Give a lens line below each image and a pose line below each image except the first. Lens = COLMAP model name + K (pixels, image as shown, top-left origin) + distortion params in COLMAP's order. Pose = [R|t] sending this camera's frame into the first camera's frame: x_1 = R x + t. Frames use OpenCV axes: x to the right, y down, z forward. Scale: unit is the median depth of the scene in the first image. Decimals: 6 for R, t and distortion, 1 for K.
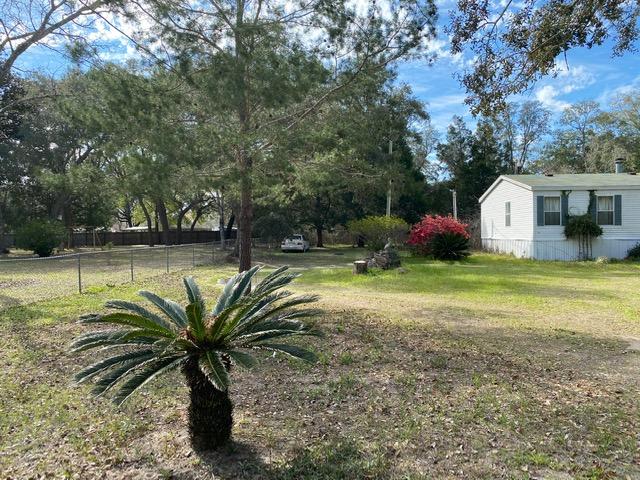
lens RADIAL K [[476.4, 0, 320.0], [0, 476.4, 240.0], [0, 0, 1]] dist [0.033141, -0.068778]
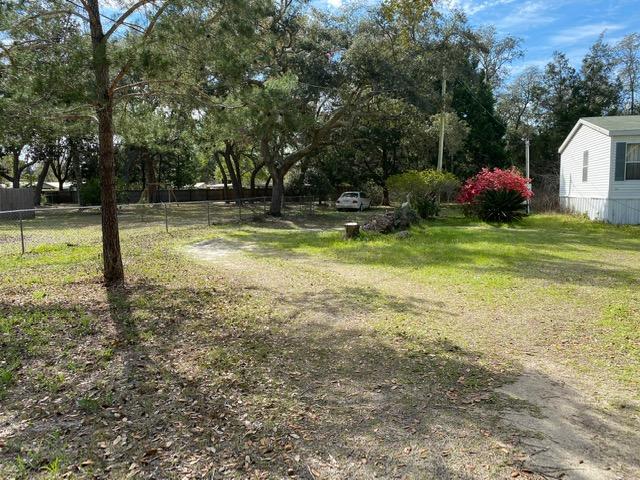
lens RADIAL K [[475.4, 0, 319.6], [0, 475.4, 244.3], [0, 0, 1]] dist [0.027637, -0.042110]
pose [[0.976202, 0.023901, -0.215543, 0.112803], [-0.002600, 0.995127, 0.098571, -0.000929], [0.216849, -0.095665, 0.971506, 0.084453]]
